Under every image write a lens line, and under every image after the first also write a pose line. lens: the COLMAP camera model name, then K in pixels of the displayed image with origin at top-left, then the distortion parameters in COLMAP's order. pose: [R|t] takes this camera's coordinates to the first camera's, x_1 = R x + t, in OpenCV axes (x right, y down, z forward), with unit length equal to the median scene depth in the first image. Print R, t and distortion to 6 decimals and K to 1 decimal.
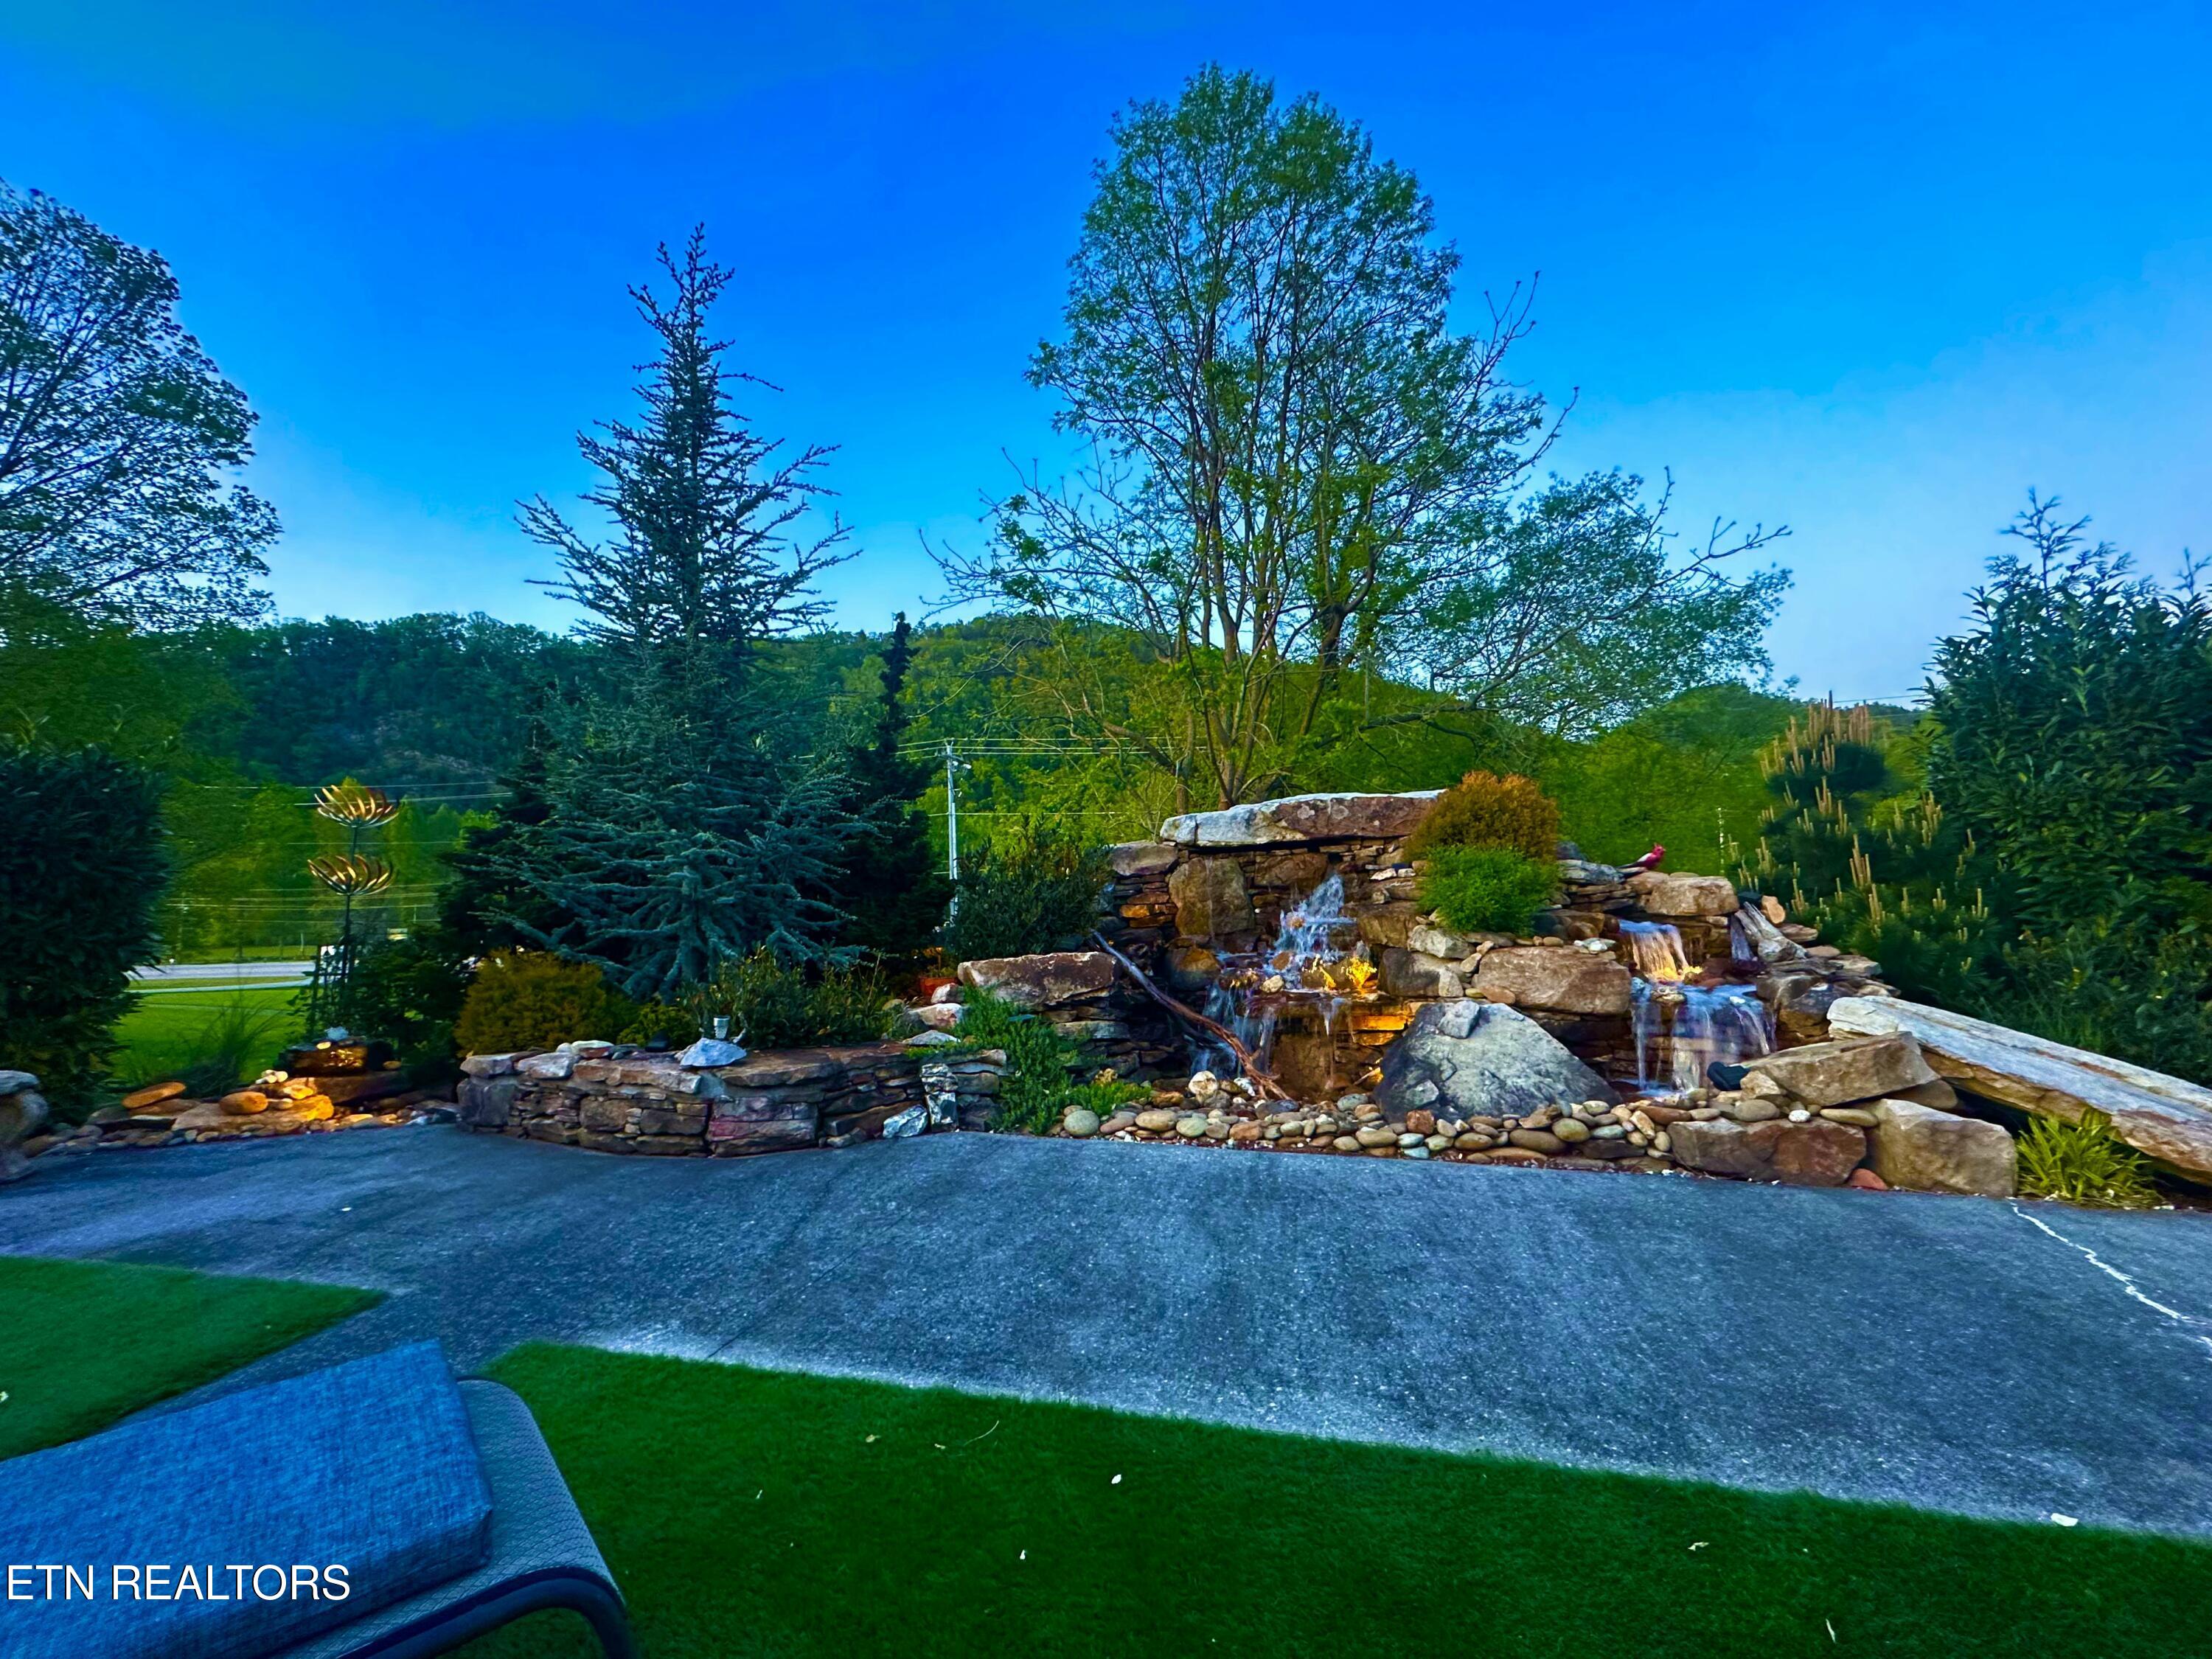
lens RADIAL K [[883.5, 0, 1106.0], [0, 883.5, 829.5], [0, 0, 1]] dist [-0.001440, -0.000178]
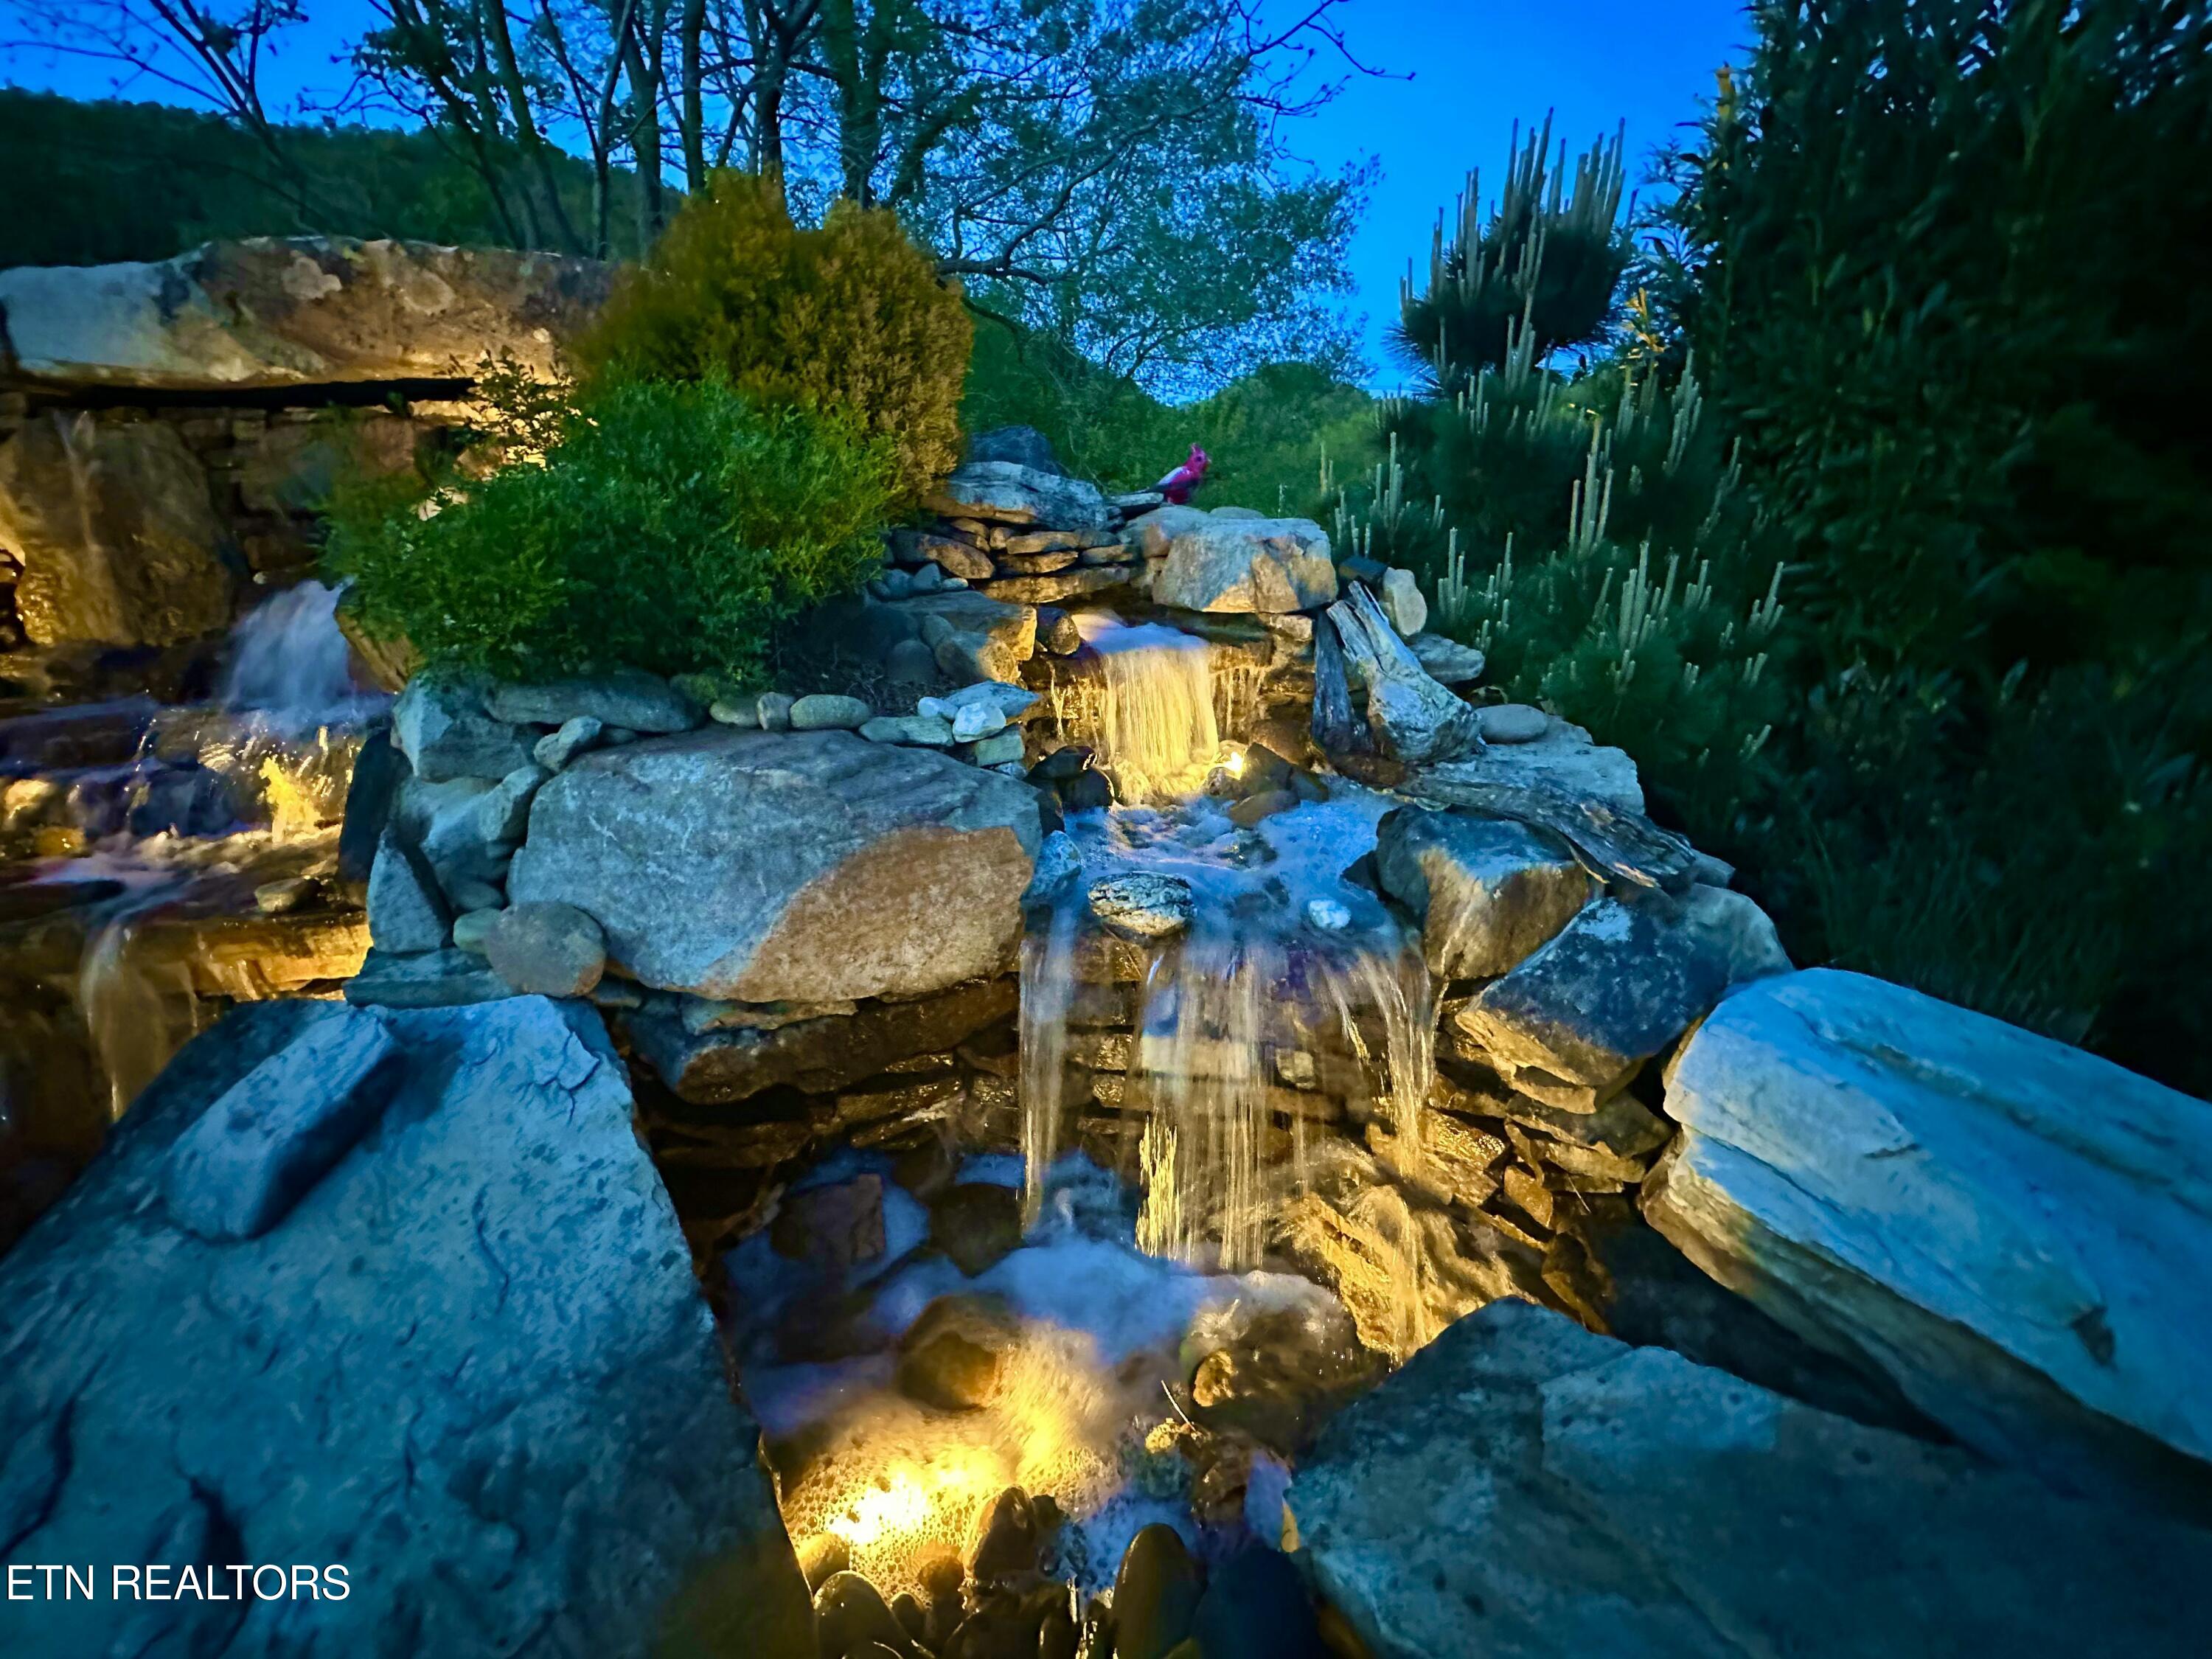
lens RADIAL K [[883.6, 0, 1106.0], [0, 883.6, 829.5], [0, 0, 1]] dist [-0.006881, -0.000150]
pose [[0.907203, -0.098206, 0.409071, 0.448498], [-0.058510, 0.933467, 0.353859, 0.052293], [-0.416605, -0.344957, 0.841098, 0.673780]]
